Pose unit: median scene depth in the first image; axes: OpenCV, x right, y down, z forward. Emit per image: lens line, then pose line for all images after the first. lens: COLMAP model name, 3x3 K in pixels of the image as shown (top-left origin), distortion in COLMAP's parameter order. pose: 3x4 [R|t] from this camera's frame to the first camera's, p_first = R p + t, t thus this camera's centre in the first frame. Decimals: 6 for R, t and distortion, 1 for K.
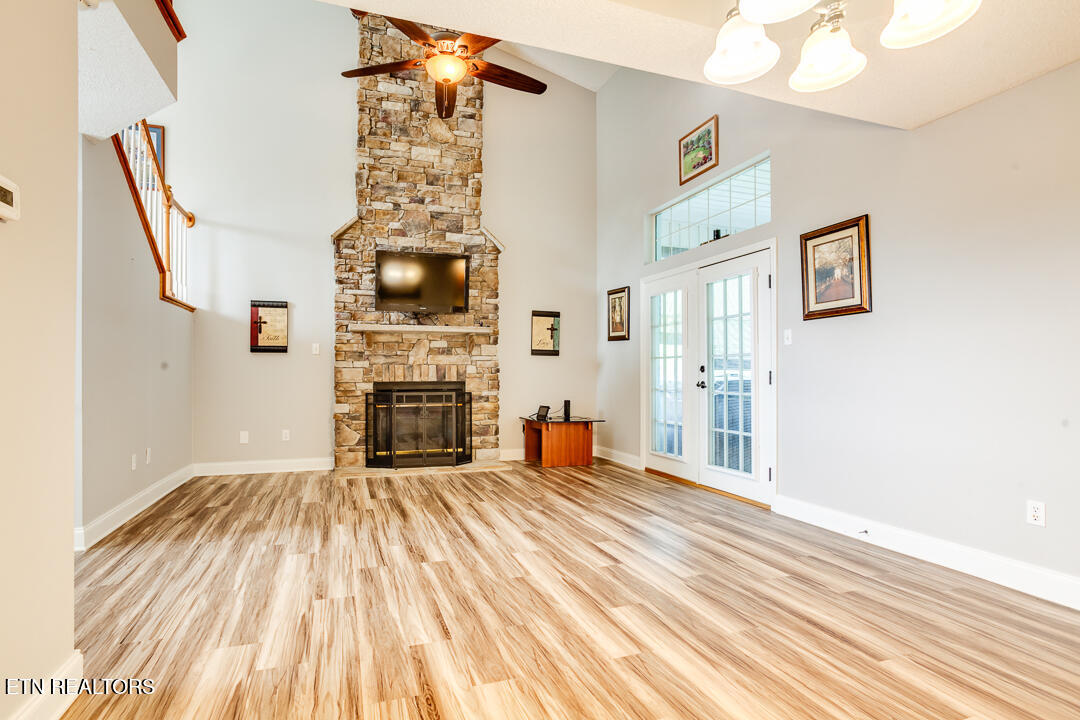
lens RADIAL K [[518.5, 0, 504.3], [0, 518.5, 369.3], [0, 0, 1]] dist [-0.037765, 0.004981]
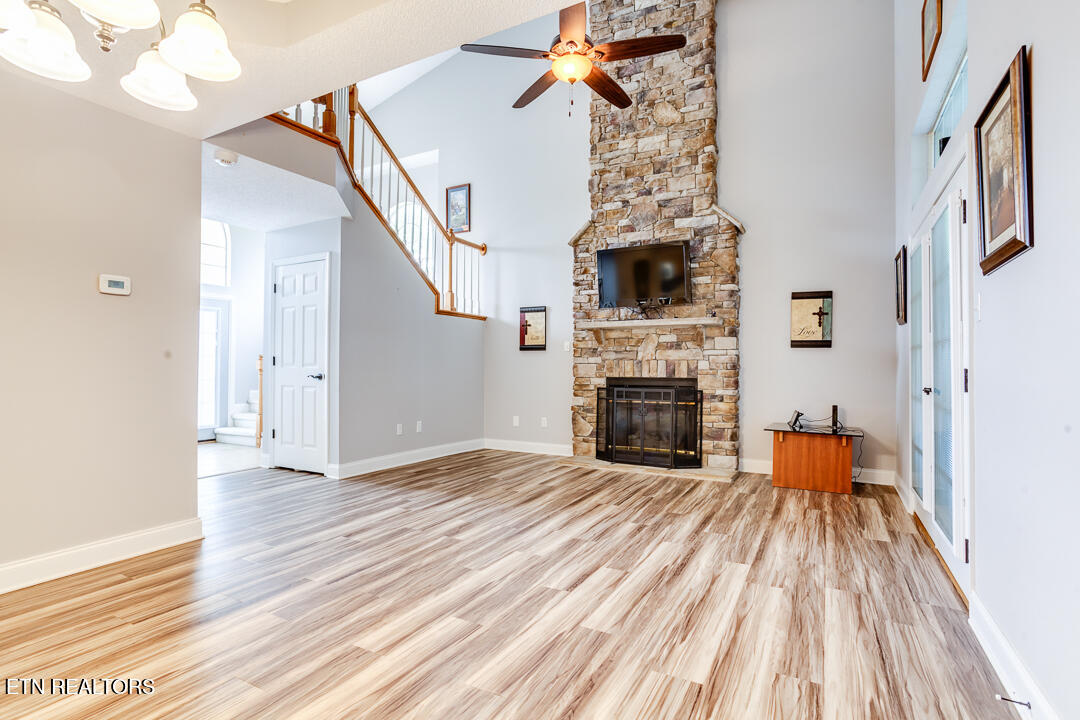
lens RADIAL K [[518.5, 0, 539.0], [0, 518.5, 358.6], [0, 0, 1]] dist [-0.037765, 0.004981]
pose [[0.694682, -0.007730, -0.719275, 0.409350], [-0.001576, 0.999924, -0.012268, 0.000270], [0.719315, 0.009655, 0.694617, 0.184776]]
